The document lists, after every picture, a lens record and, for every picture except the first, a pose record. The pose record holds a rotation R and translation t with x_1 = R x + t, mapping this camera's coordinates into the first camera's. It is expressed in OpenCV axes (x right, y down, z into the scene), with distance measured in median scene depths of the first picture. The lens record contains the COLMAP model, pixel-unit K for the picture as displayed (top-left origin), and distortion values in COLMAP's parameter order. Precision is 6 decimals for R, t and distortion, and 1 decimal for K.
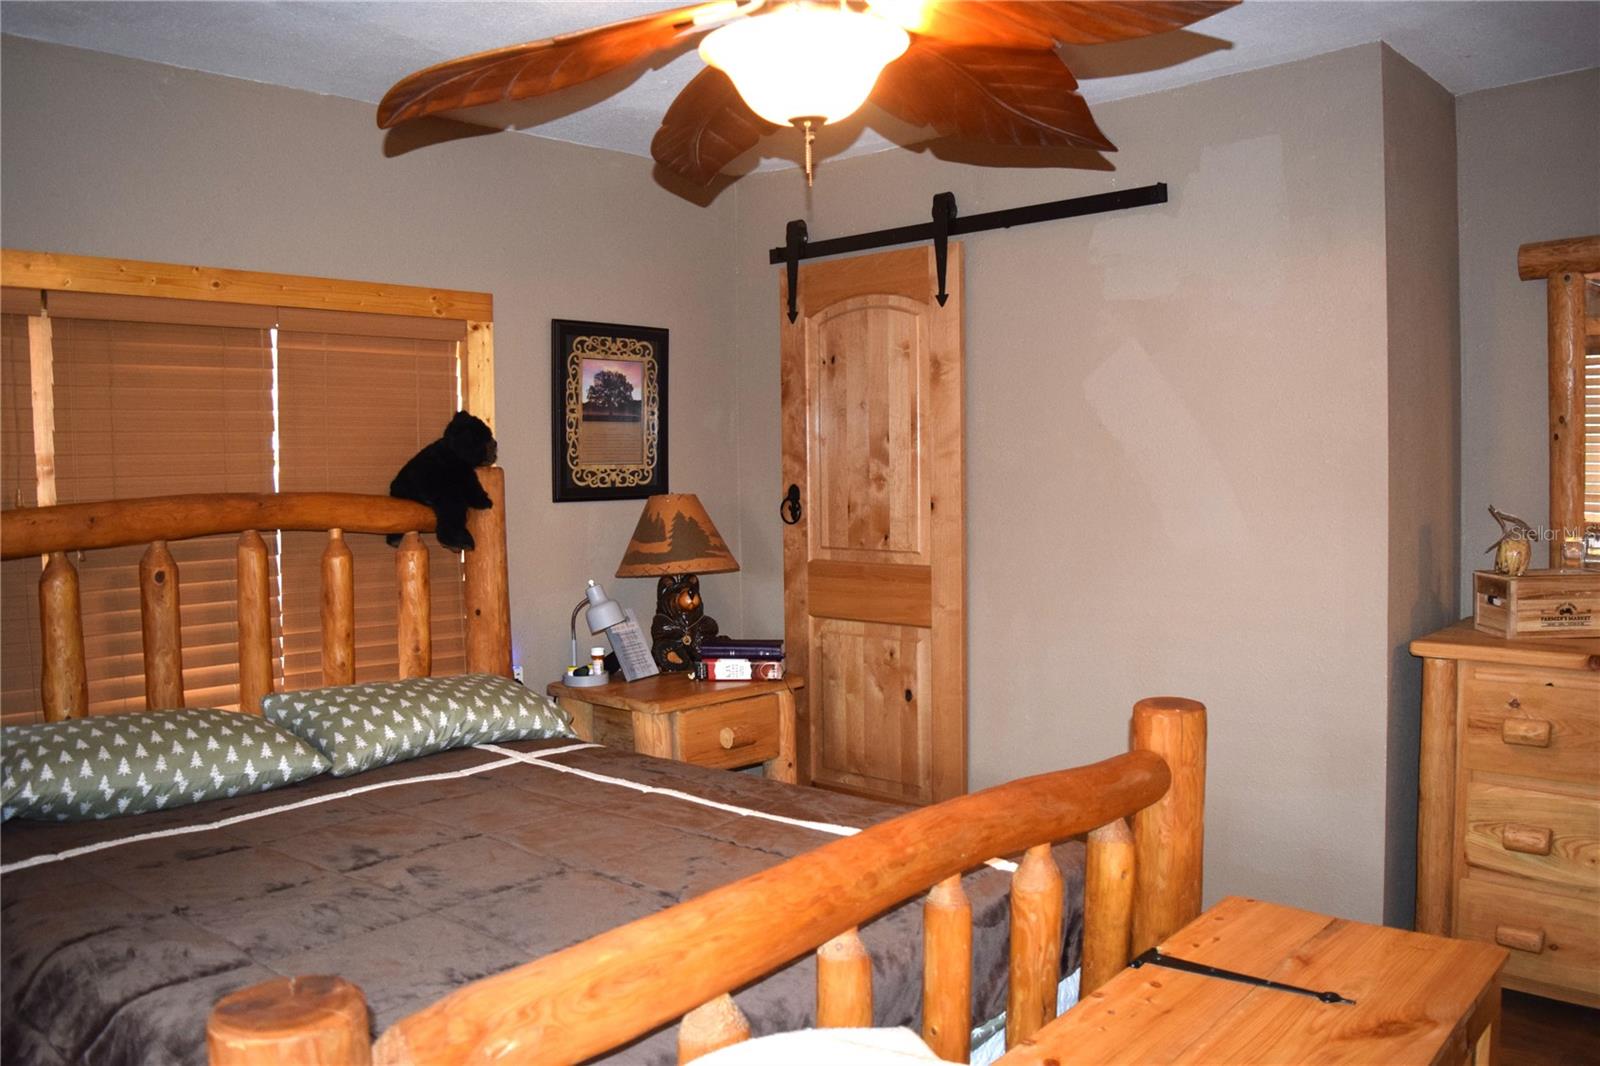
lens RADIAL K [[1269.7, 0, 796.8], [0, 1269.7, 531.2], [0, 0, 1]] dist [-0.076090, -0.004275]
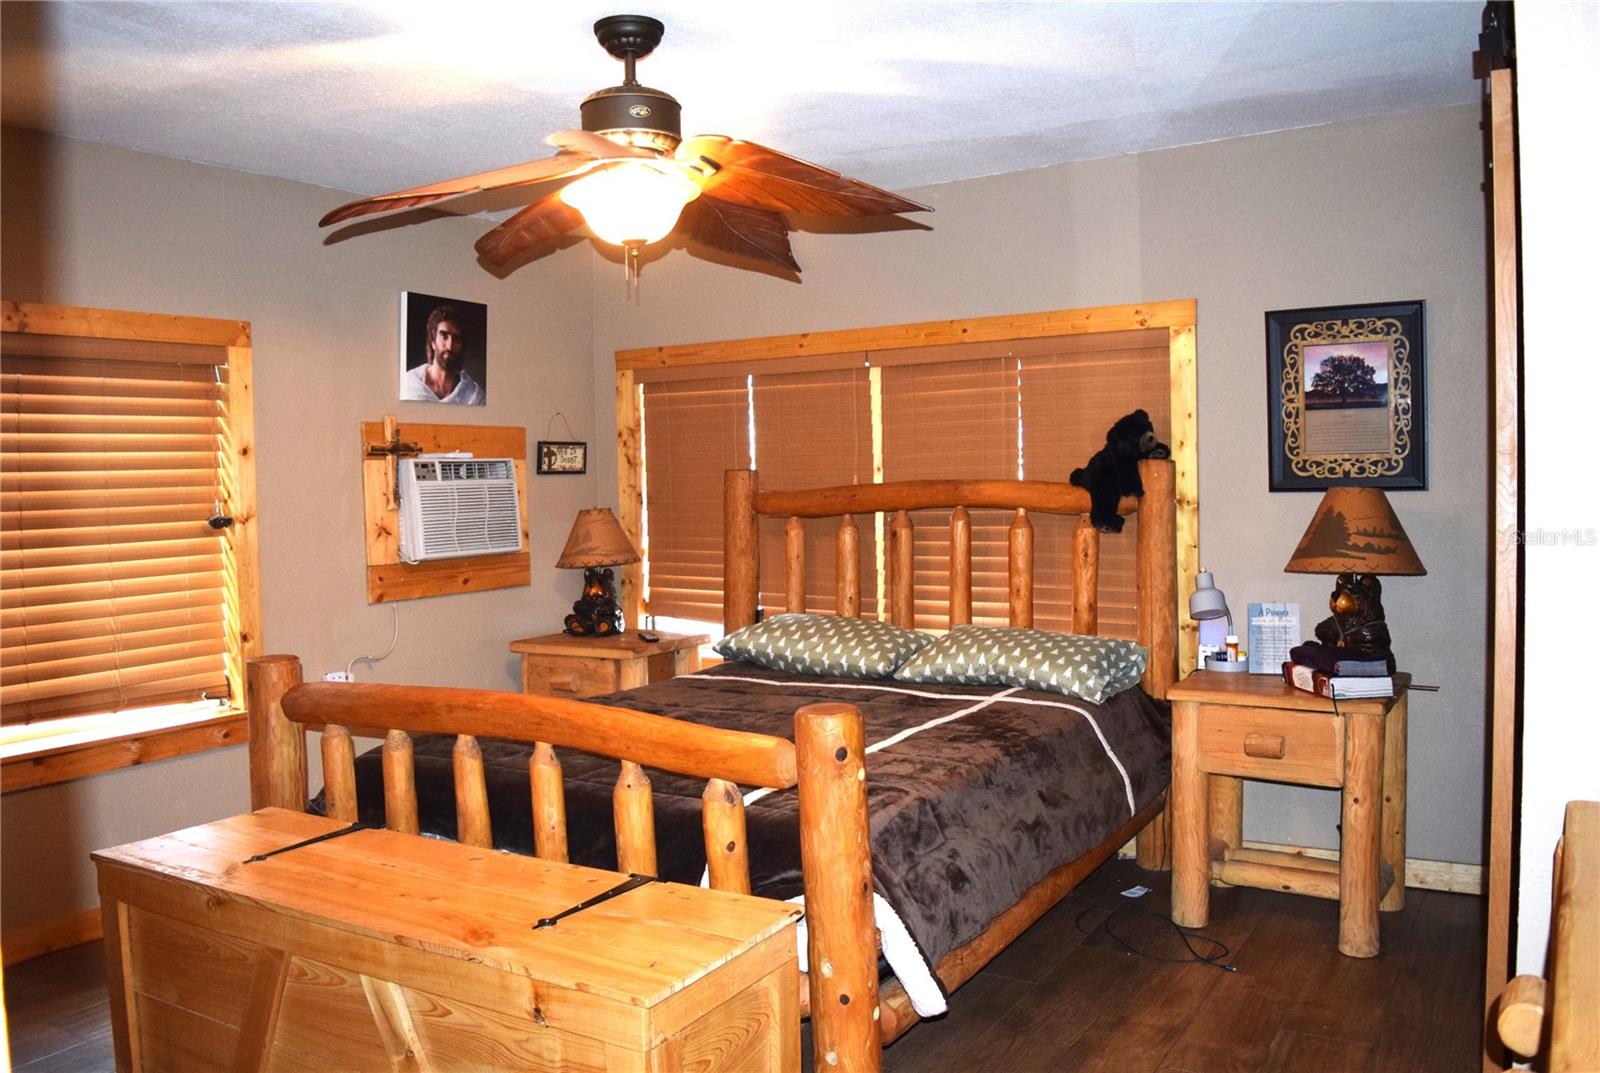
lens RADIAL K [[1269.7, 0, 797.6], [0, 1269.7, 538.1], [0, 0, 1]] dist [-0.076090, -0.004275]
pose [[0.175946, 0.063822, -0.982329, 0.722626], [-0.028861, 0.997802, 0.059658, -0.034514], [0.983977, 0.017854, 0.177402, 0.442313]]
